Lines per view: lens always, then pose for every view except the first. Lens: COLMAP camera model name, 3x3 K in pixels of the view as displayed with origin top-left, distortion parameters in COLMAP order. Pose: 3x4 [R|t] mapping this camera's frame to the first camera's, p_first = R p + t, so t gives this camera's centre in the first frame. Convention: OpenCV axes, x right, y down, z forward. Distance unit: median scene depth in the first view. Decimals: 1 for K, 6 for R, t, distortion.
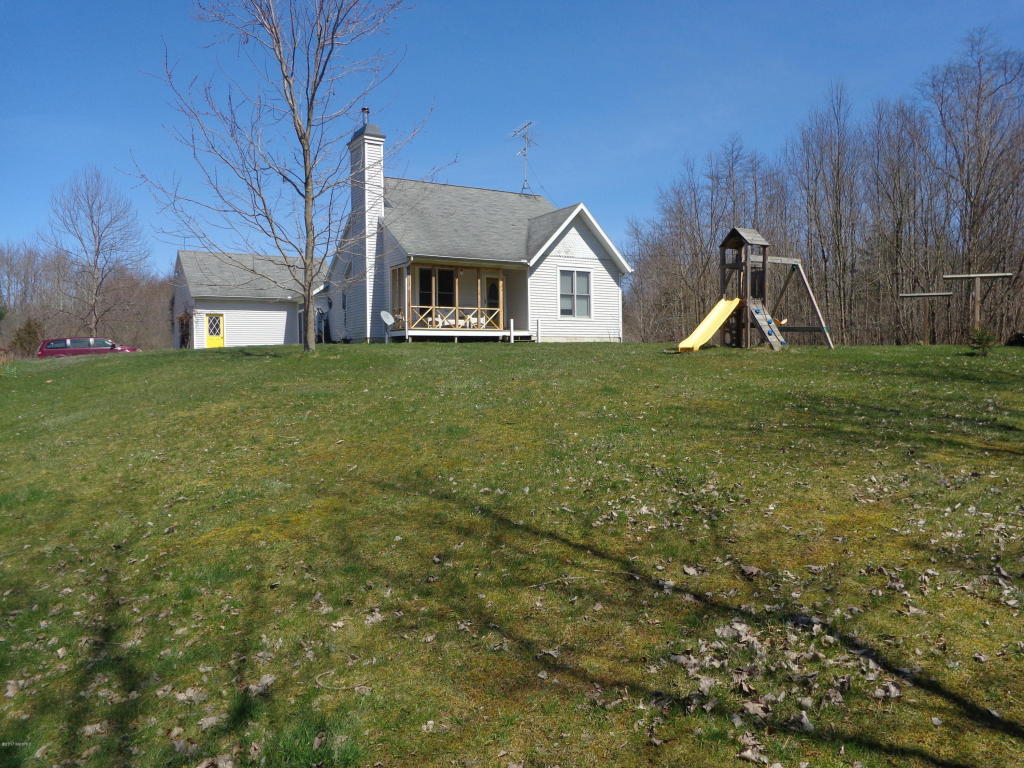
lens RADIAL K [[752.7, 0, 511.3], [0, 752.7, 379.9], [0, 0, 1]] dist [-0.003410, -0.002107]
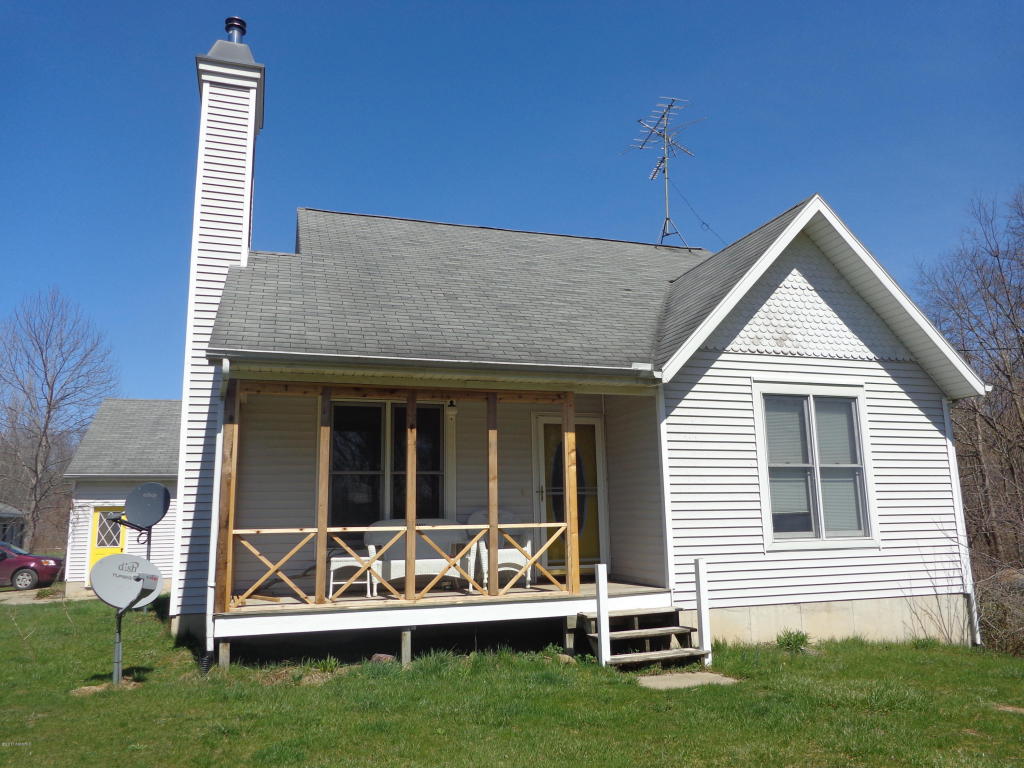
lens RADIAL K [[752.7, 0, 520.5], [0, 752.7, 382.5], [0, 0, 1]] dist [-0.003410, -0.002107]
pose [[0.973987, -0.046191, -0.221847, 0.034802], [0.001895, 0.980630, -0.195862, -0.086672], [0.226596, 0.190347, 0.955208, 0.661621]]
